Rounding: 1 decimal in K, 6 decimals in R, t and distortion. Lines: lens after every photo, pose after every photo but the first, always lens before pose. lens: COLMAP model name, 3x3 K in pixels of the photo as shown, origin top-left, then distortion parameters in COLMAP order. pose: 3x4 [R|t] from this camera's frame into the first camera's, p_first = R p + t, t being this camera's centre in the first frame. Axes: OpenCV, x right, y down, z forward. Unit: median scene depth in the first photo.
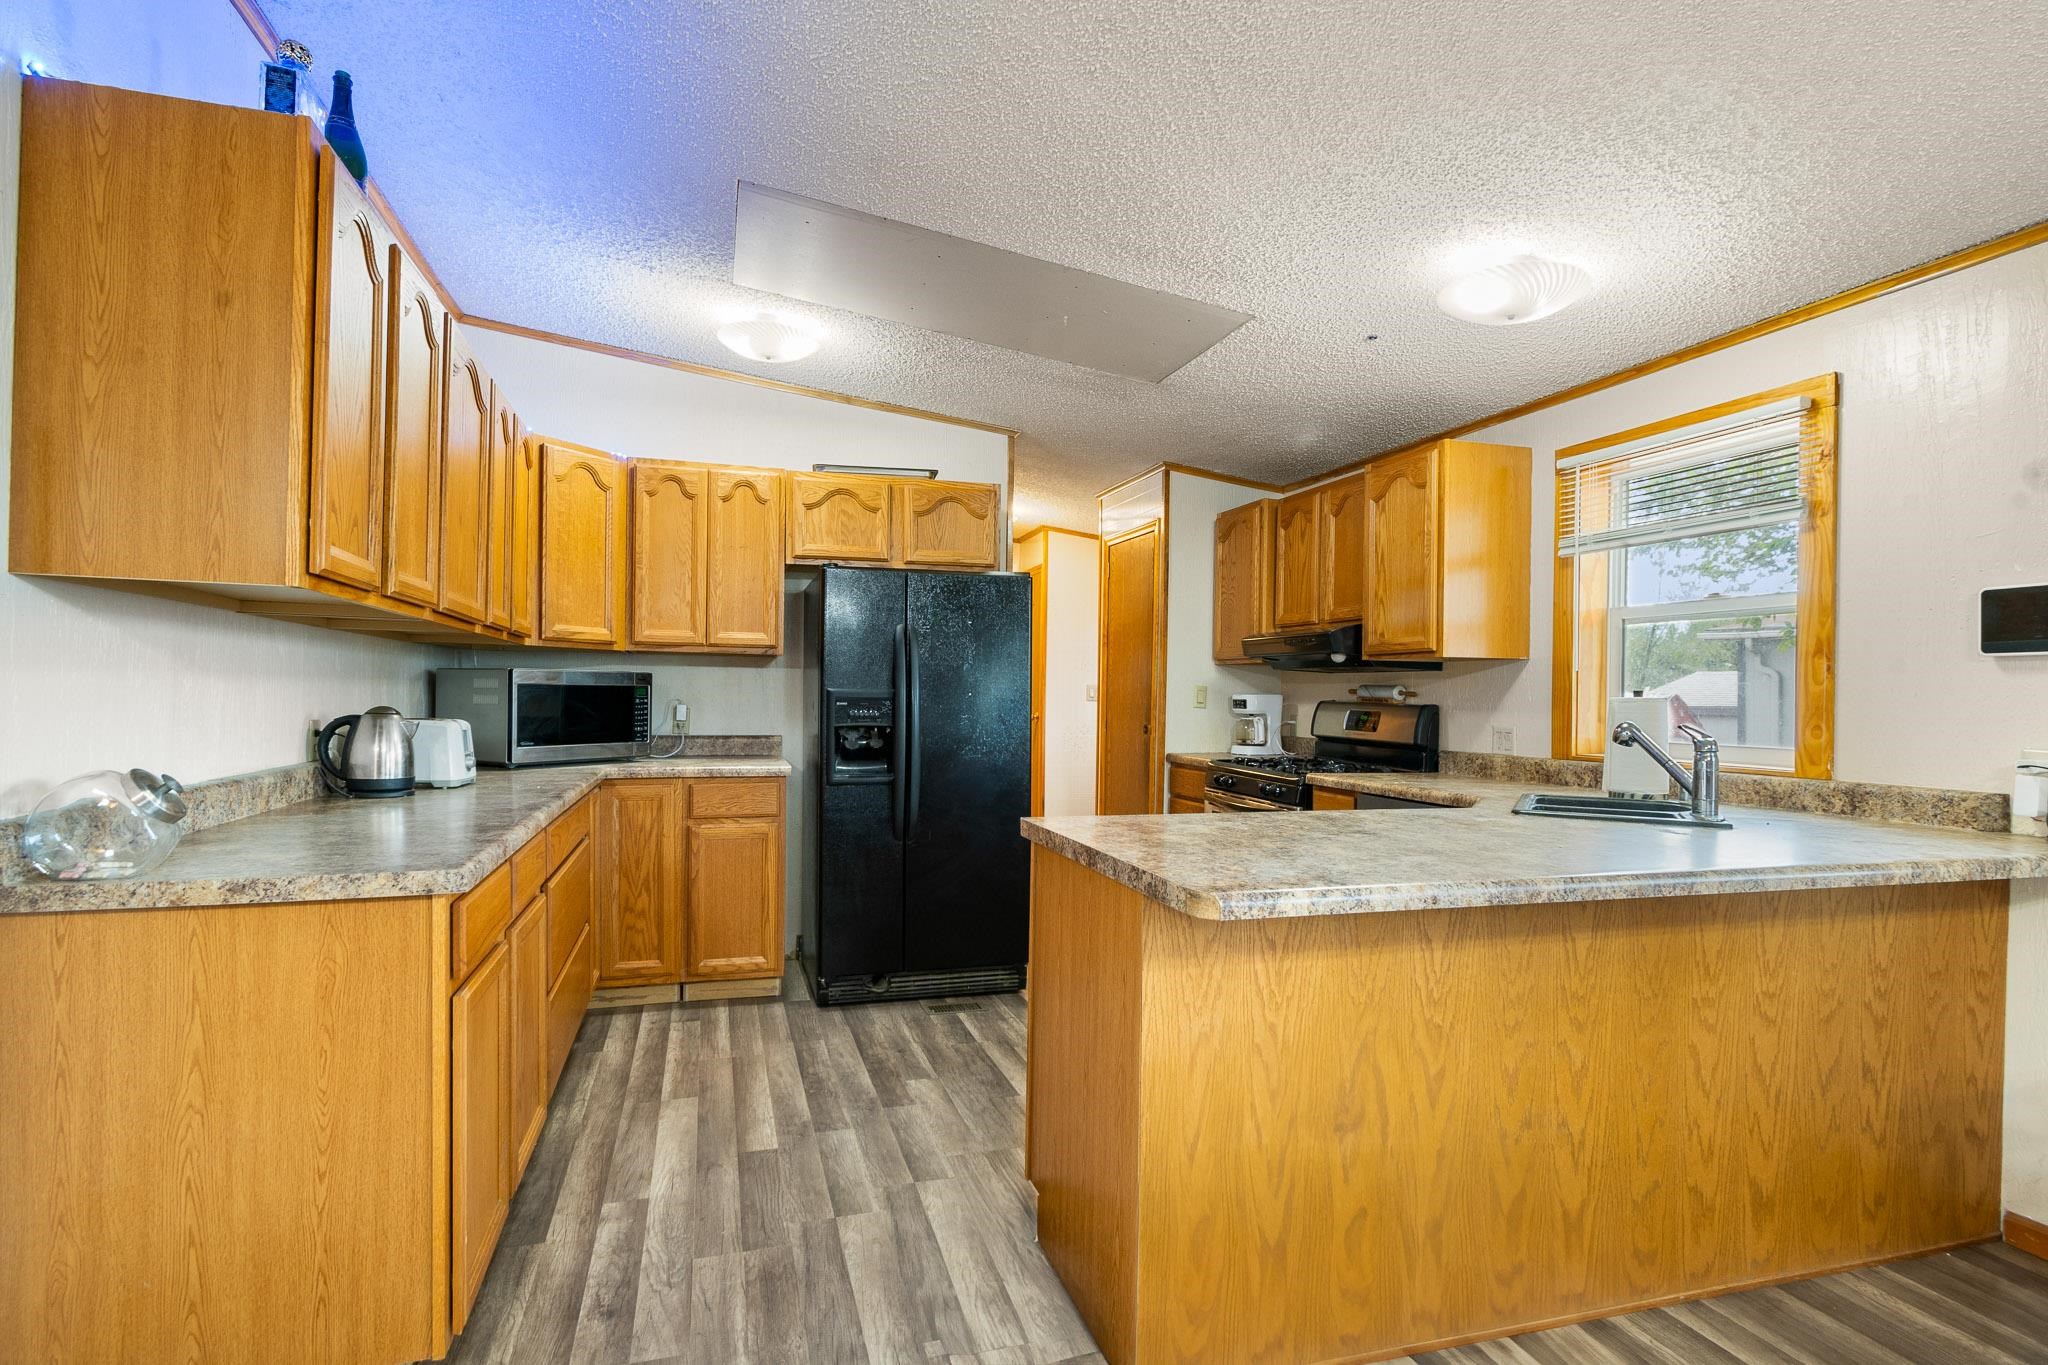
lens RADIAL K [[1056.2, 0, 1008.2], [0, 1056.2, 693.5], [0, 0, 1]] dist [0.003484, -0.001370]
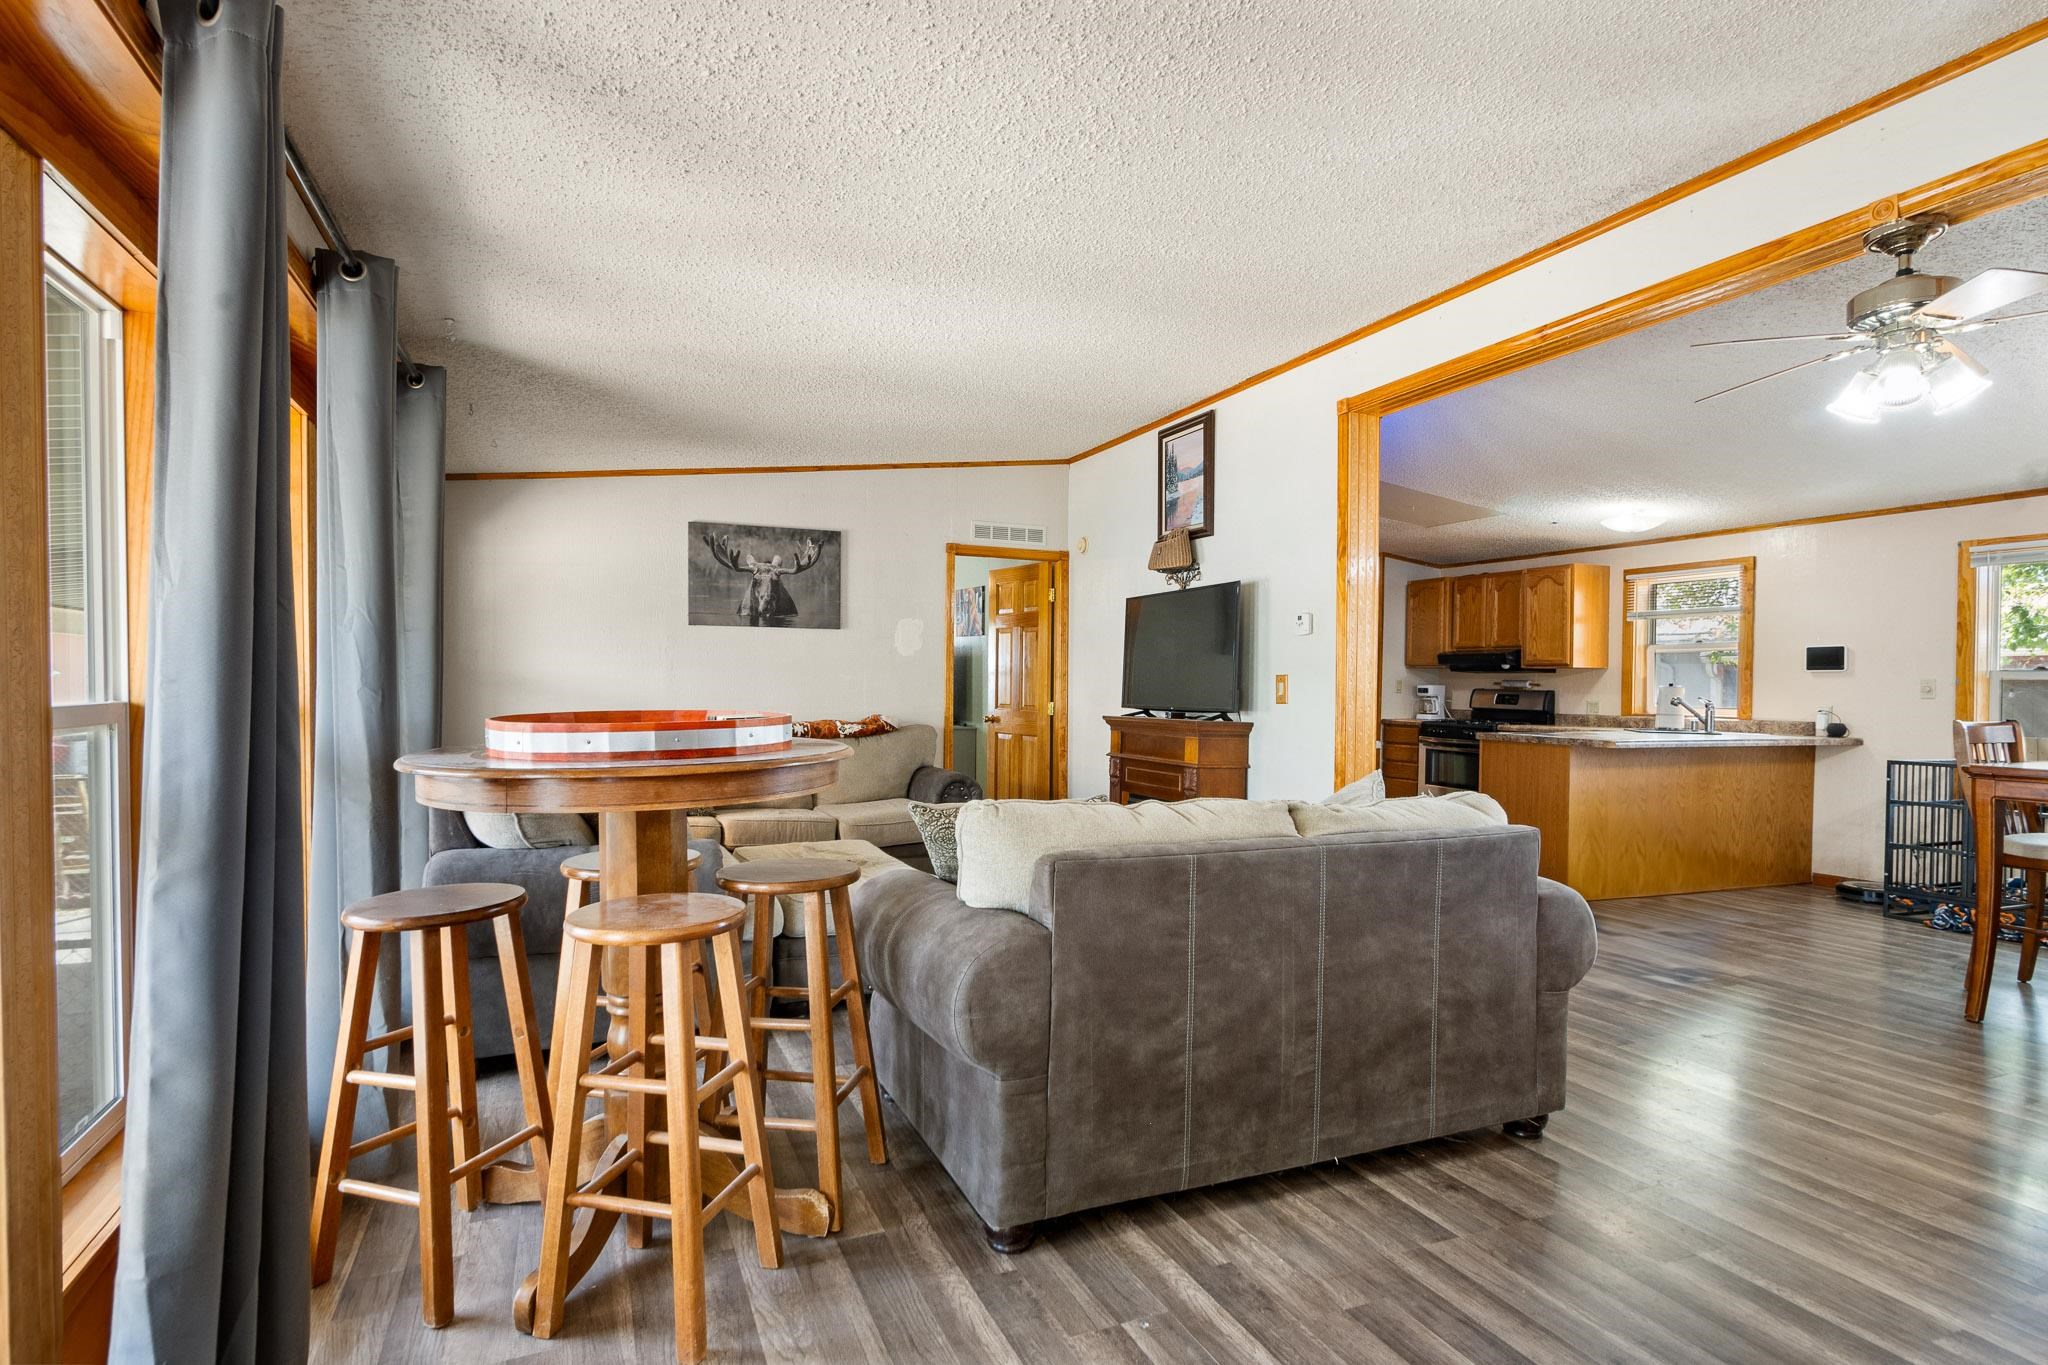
lens RADIAL K [[1078.6, 0, 1017.3], [0, 1078.6, 695.2], [0, 0, 1]] dist [0.001283, 0.000114]
pose [[0.994053, -0.001157, 0.108892, -1.176874], [0.000026, 0.999946, 0.010380, -0.001731], [-0.108898, -0.010315, 0.993999, -1.293228]]
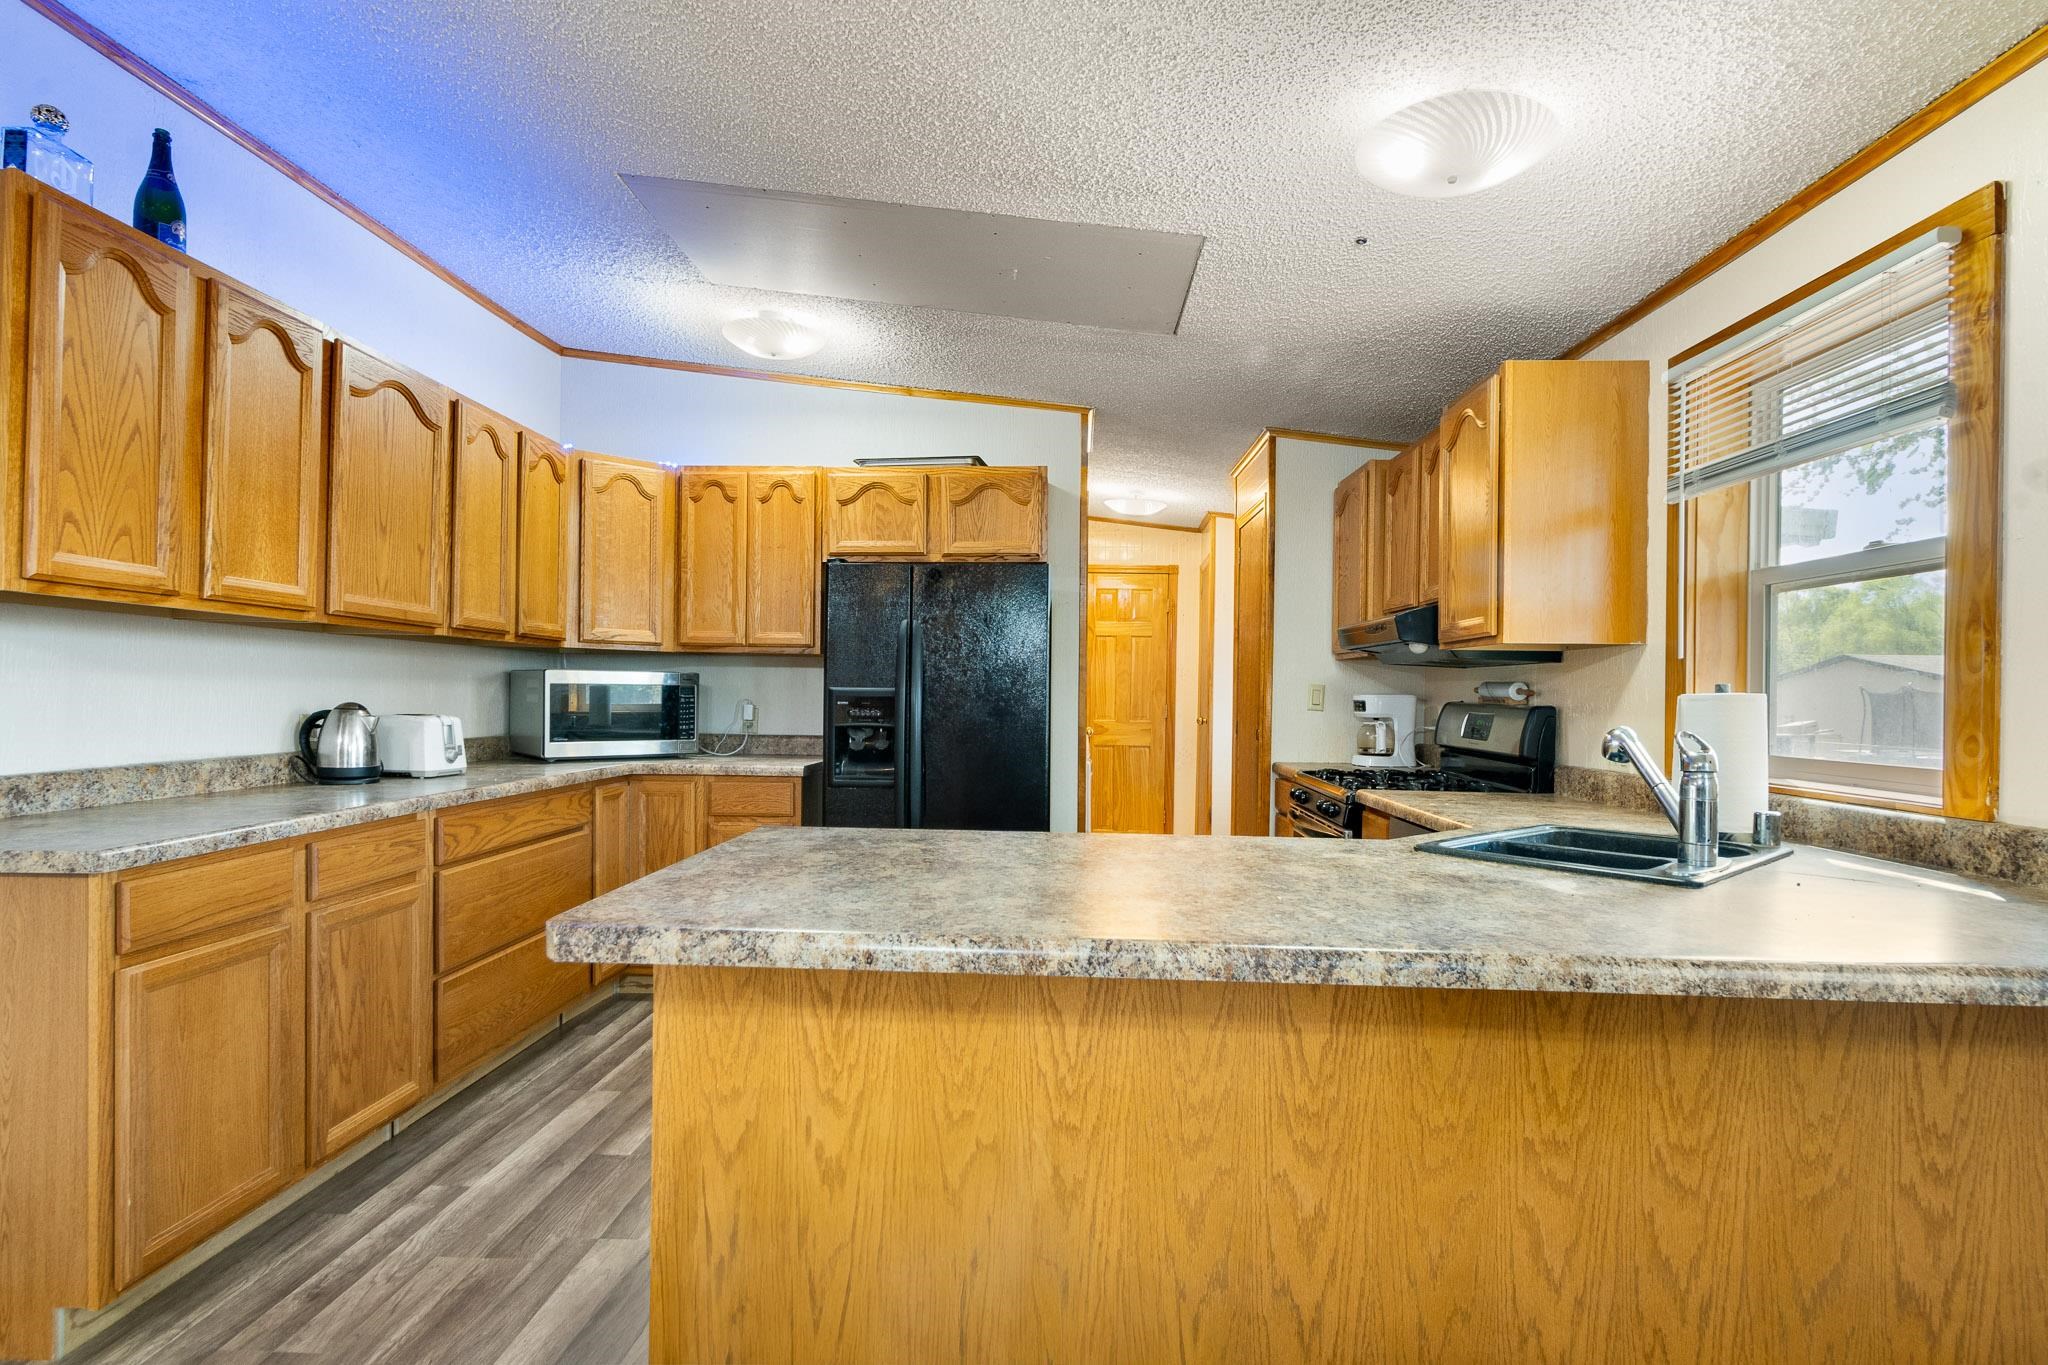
lens RADIAL K [[1056.2, 0, 979.7], [0, 1056.2, 690.6], [0, 0, 1]] dist [0.003484, -0.001370]
pose [[0.938650, -0.001836, -0.344865, 0.408881], [-0.000760, 0.999972, -0.007391, 0.007591], [0.344869, 0.007200, 0.938623, 0.185423]]
